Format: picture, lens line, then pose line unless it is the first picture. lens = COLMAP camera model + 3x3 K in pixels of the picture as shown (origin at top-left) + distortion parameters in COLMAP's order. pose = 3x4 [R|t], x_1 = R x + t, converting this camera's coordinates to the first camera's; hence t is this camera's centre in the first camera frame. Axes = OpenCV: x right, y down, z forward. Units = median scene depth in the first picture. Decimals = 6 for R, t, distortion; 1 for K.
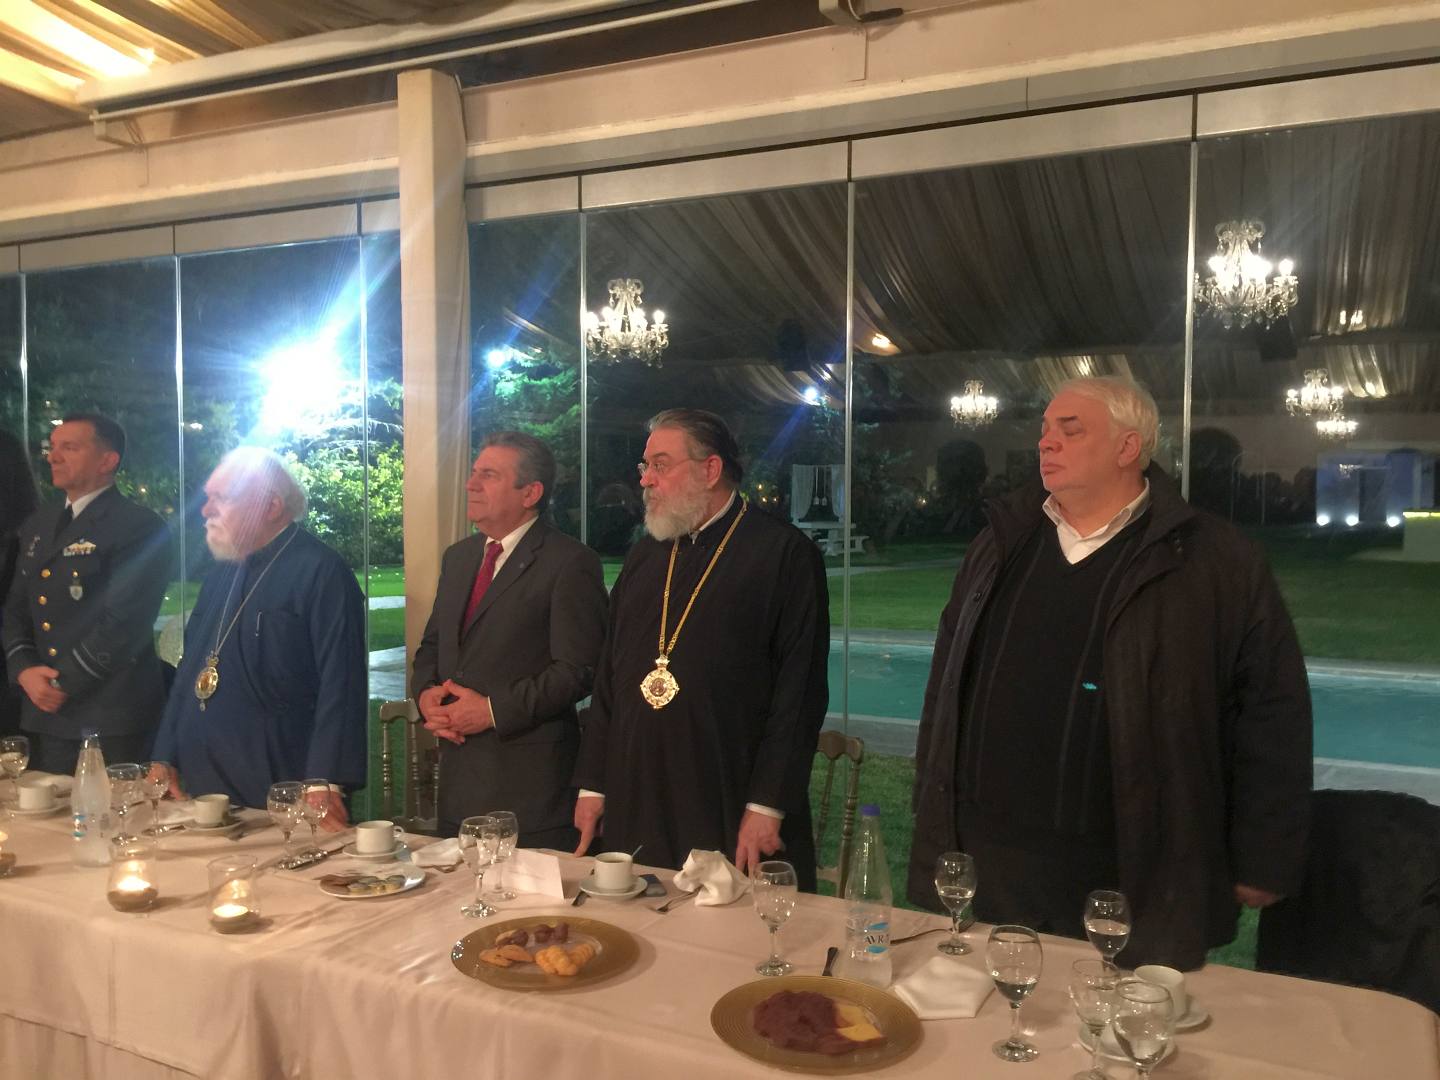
lens RADIAL K [[1230.5, 0, 720.0], [0, 1230.5, 540.0], [0, 0, 1]] dist [0.089819, -0.131429]
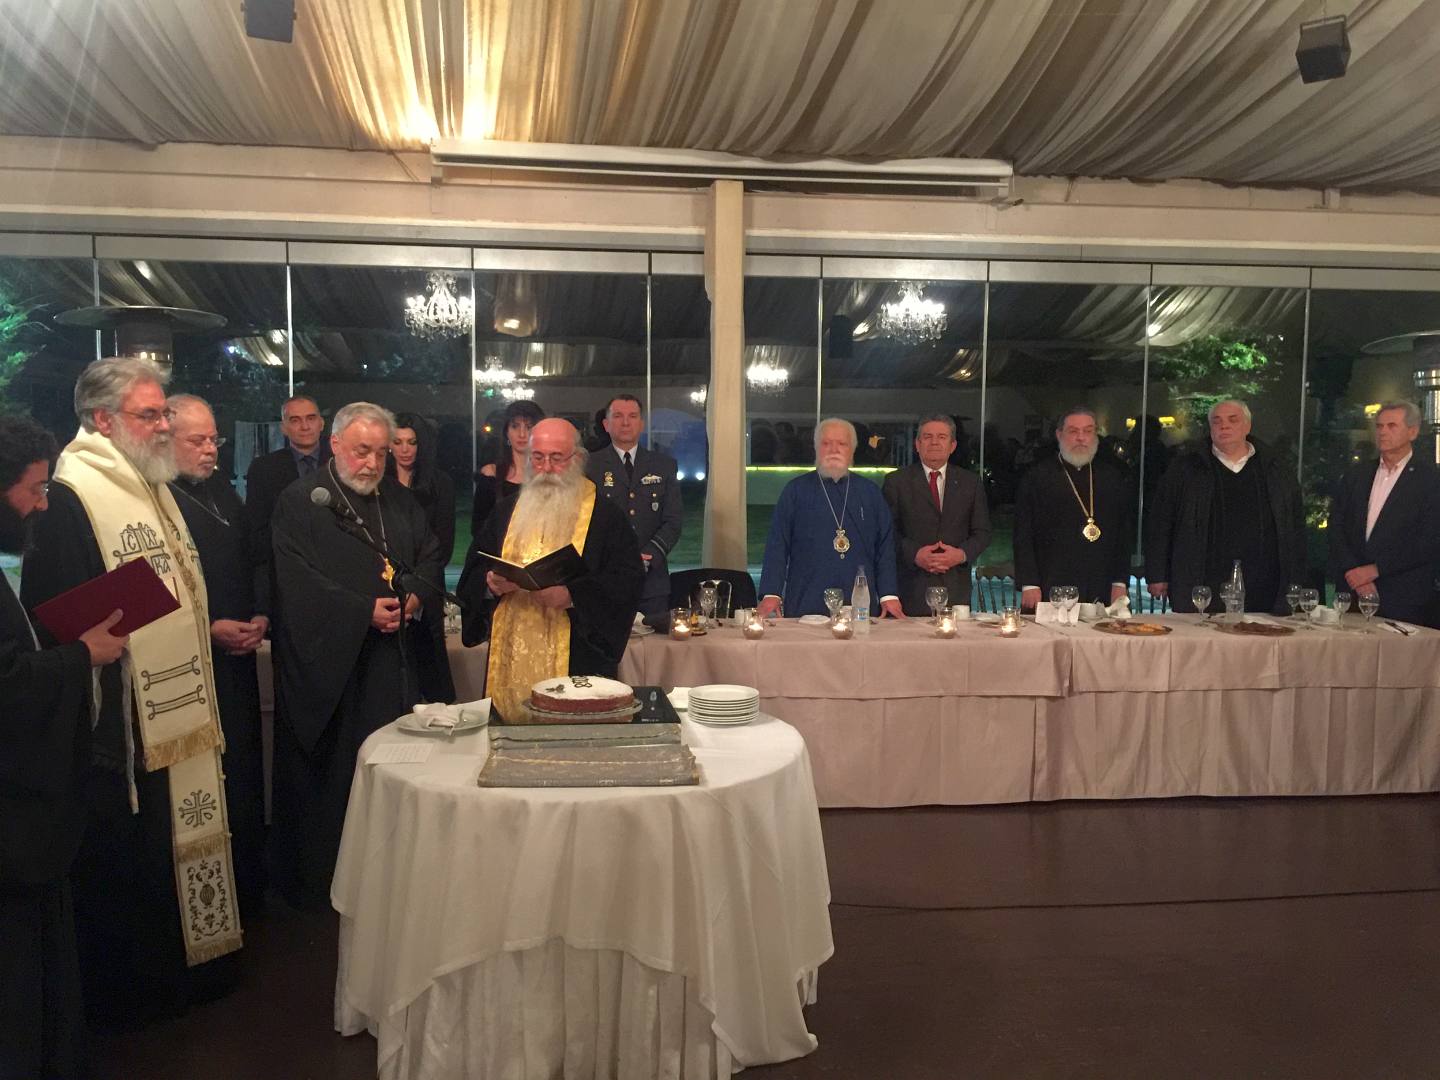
lens RADIAL K [[1220.6, 0, 720.0], [0, 1220.6, 540.0], [0, 0, 1]] dist [0.071055, -0.126610]
pose [[0.837441, -0.036441, 0.545311, -0.200029], [0.018183, 0.999080, 0.038841, 0.003815], [-0.546225, -0.022612, 0.837333, -0.056122]]
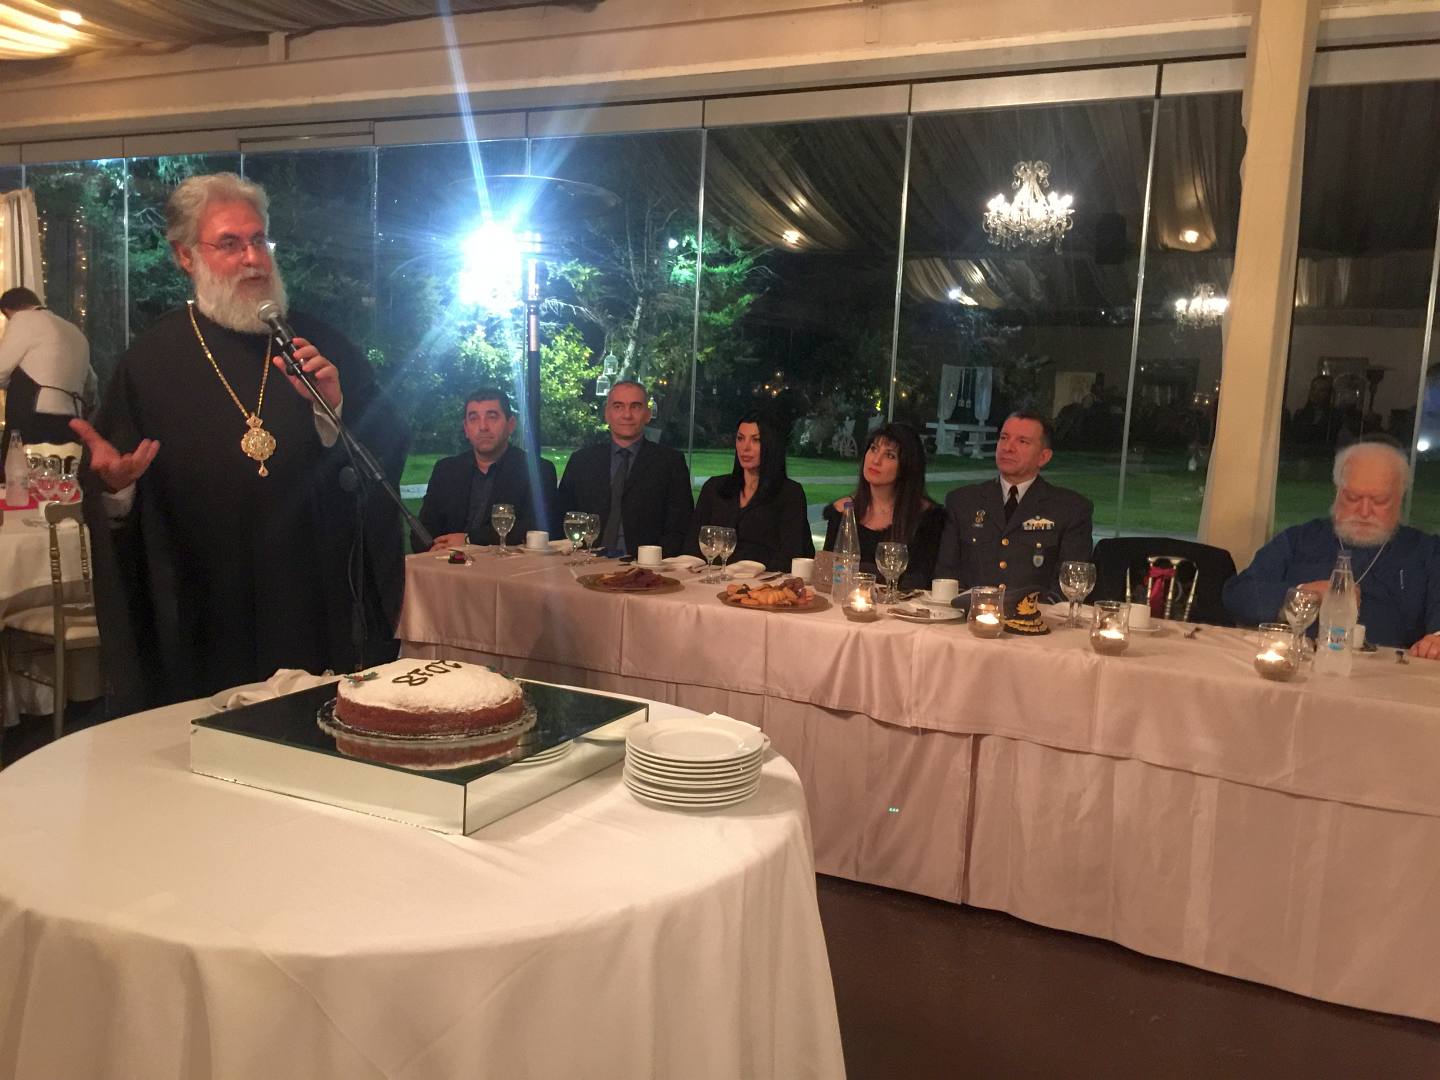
lens RADIAL K [[1230.5, 0, 720.0], [0, 1230.5, 540.0], [0, 0, 1]] dist [0.089819, -0.131429]
pose [[0.998675, 0.046751, -0.021497, -0.117166], [-0.044885, 0.995757, 0.080328, 0.009217], [0.025162, -0.079257, 0.996537, -0.009094]]
